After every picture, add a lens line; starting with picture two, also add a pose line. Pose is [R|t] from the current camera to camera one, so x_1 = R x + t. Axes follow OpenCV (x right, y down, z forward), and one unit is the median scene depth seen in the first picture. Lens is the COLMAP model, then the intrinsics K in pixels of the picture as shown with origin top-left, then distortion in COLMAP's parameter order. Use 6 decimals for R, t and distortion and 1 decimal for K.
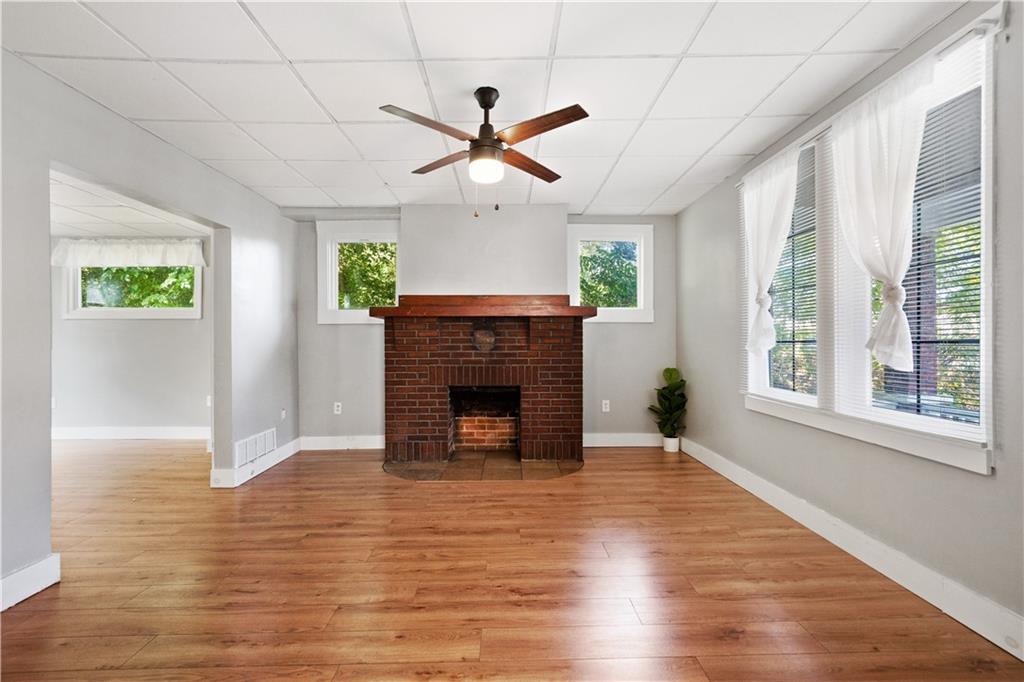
lens RADIAL K [[464.9, 0, 512.0], [0, 464.9, 341.0], [0, 0, 1]] dist [-0.002625, 0.000047]
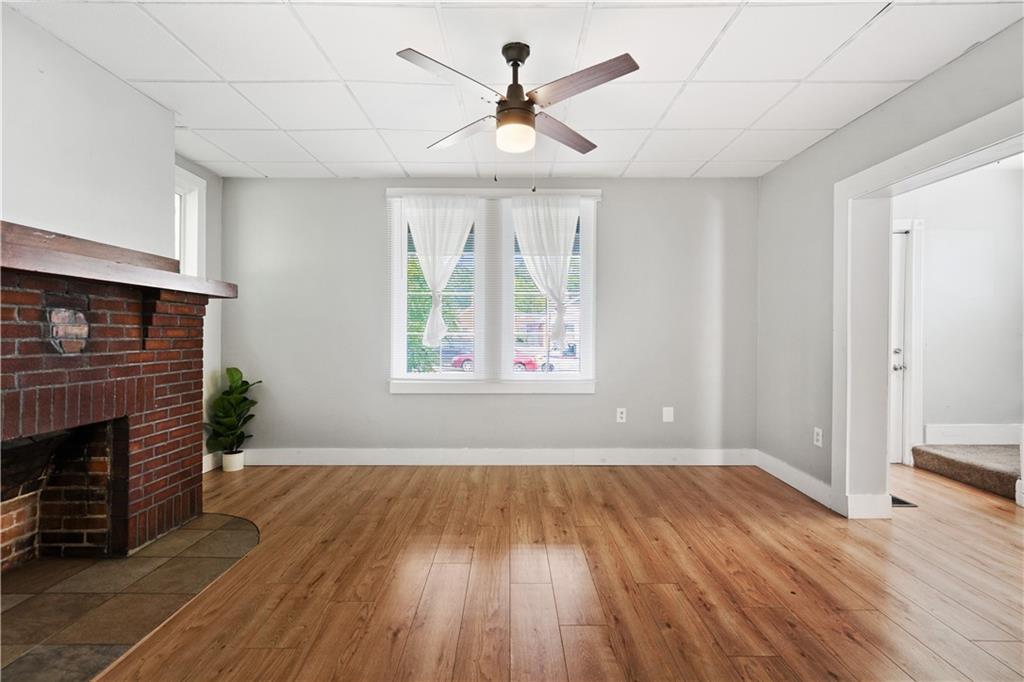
lens RADIAL K [[479.8, 0, 512.7], [0, 479.8, 338.8], [0, 0, 1]] dist [-0.002252, 0.000430]
pose [[0.011585, -0.004068, 0.999925, -0.828532], [0.000275, 0.999992, 0.004065, 0.007818], [-0.999933, 0.000228, 0.011586, 0.857236]]
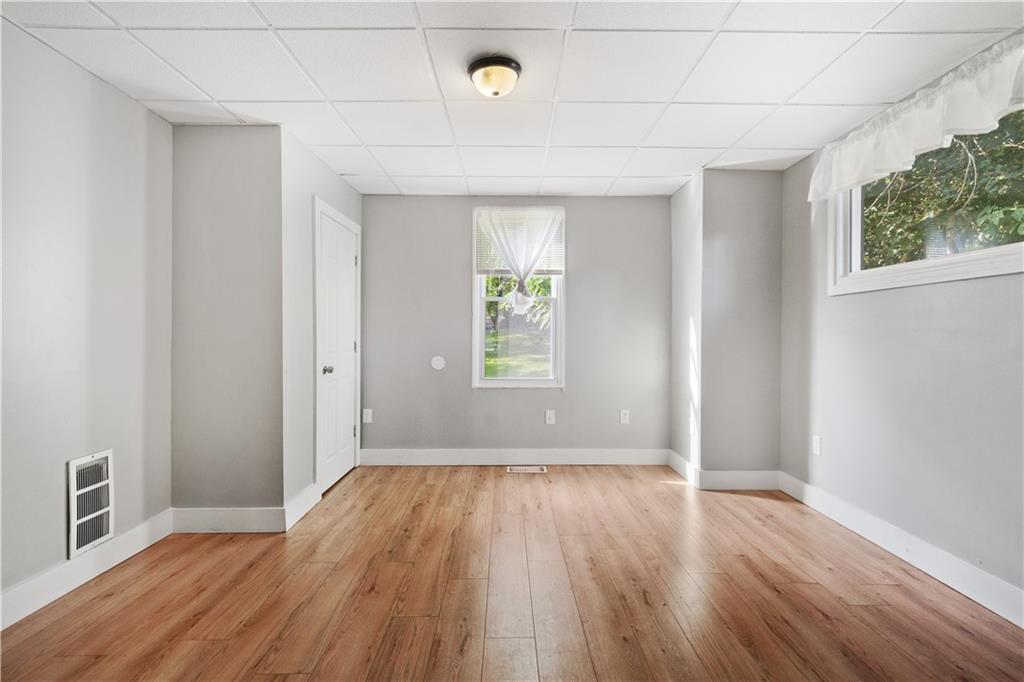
lens RADIAL K [[479.8, 0, 512.7], [0, 479.8, 338.8], [0, 0, 1]] dist [-0.002252, 0.000430]
pose [[-0.008488, 0.009073, -0.999923, -0.774100], [-0.002432, 0.999956, 0.009094, -0.001712], [0.999961, 0.002509, -0.008466, 1.230303]]
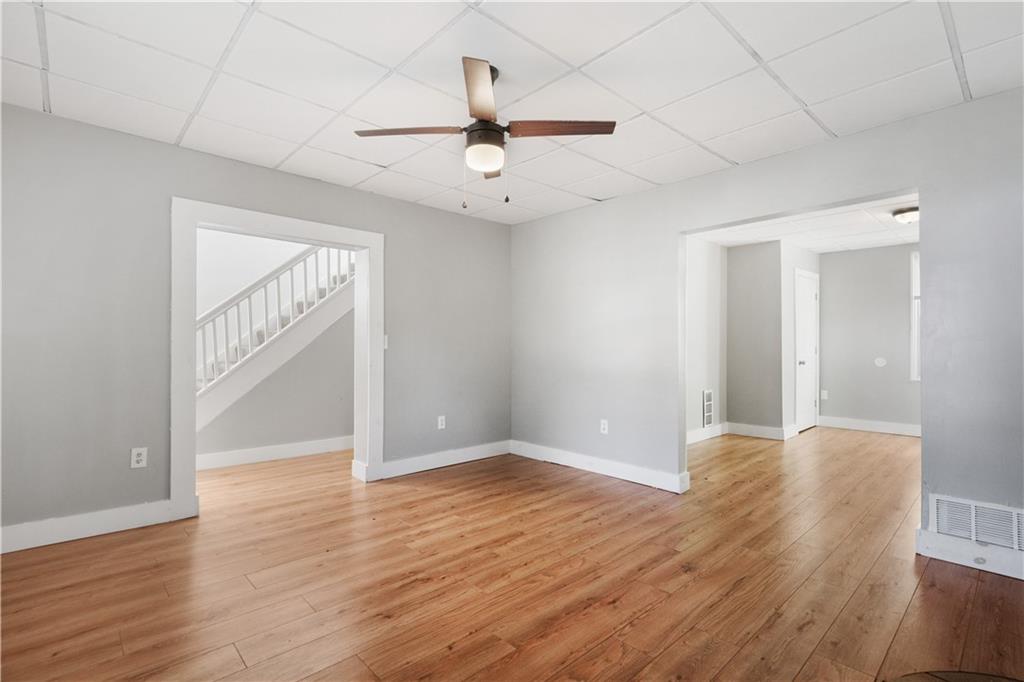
lens RADIAL K [[479.8, 0, 512.7], [0, 479.8, 338.8], [0, 0, 1]] dist [-0.002252, 0.000430]
pose [[-0.742606, -0.003088, -0.669721, 0.457142], [0.000524, 0.999986, -0.005192, -0.008450], [0.669728, -0.004207, -0.742595, 1.490202]]
